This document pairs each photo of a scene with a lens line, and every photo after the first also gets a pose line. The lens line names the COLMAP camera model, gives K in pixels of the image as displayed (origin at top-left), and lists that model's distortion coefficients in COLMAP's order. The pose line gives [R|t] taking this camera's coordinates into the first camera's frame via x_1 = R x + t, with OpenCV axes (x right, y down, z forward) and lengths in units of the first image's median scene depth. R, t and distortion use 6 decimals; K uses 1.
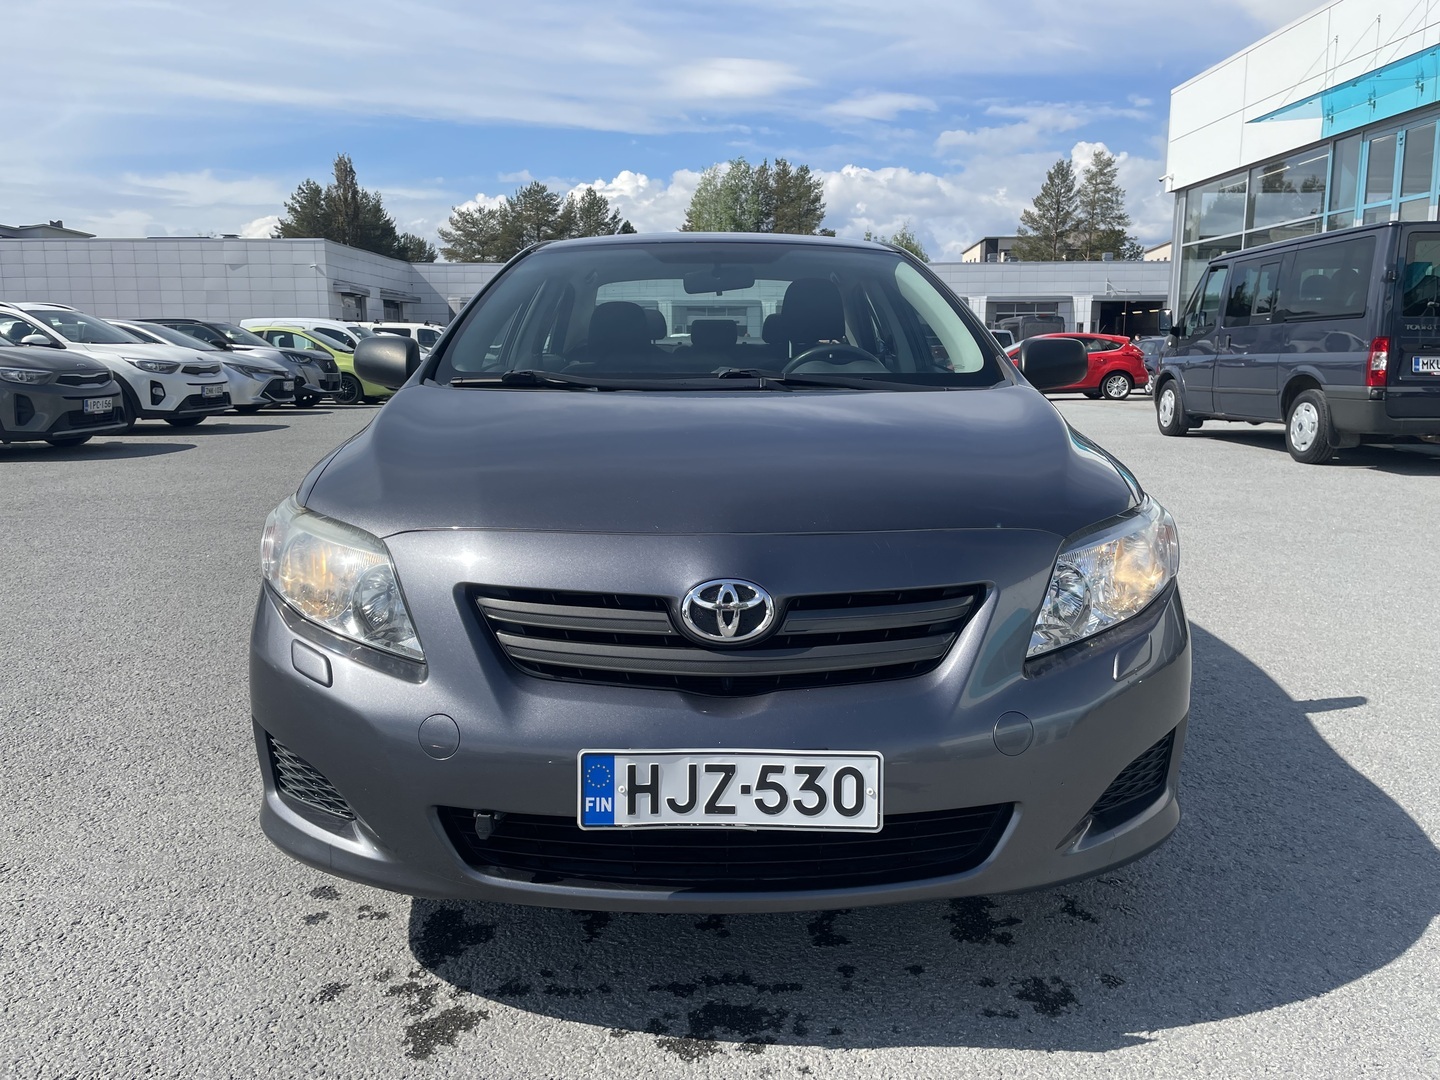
lens RADIAL K [[1114.1, 0, 720.0], [0, 1114.1, 540.0], [0, 0, 1]] dist [-0.005753, -0.008047]
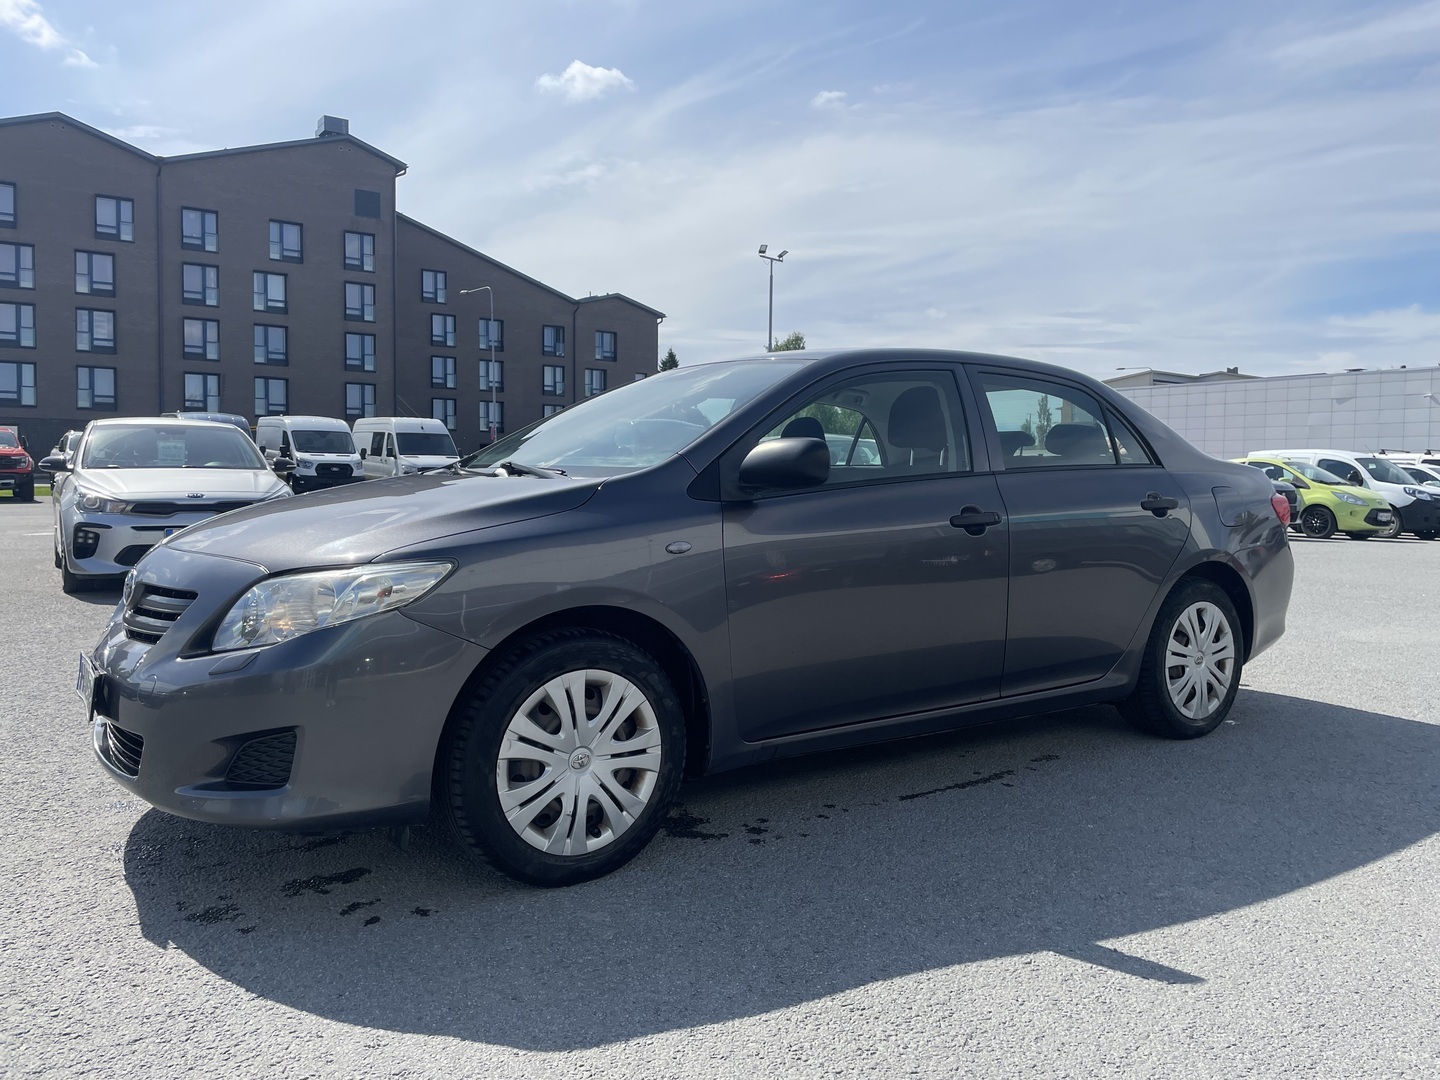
lens RADIAL K [[1114.8, 0, 720.0], [0, 1114.8, 540.0], [0, 0, 1]] dist [-0.028106, -0.001766]
pose [[0.560633, 0.048710, -0.826631, 0.154749], [-0.148439, 0.988010, -0.042454, -0.005548], [0.814651, 0.146505, 0.561141, 0.063434]]
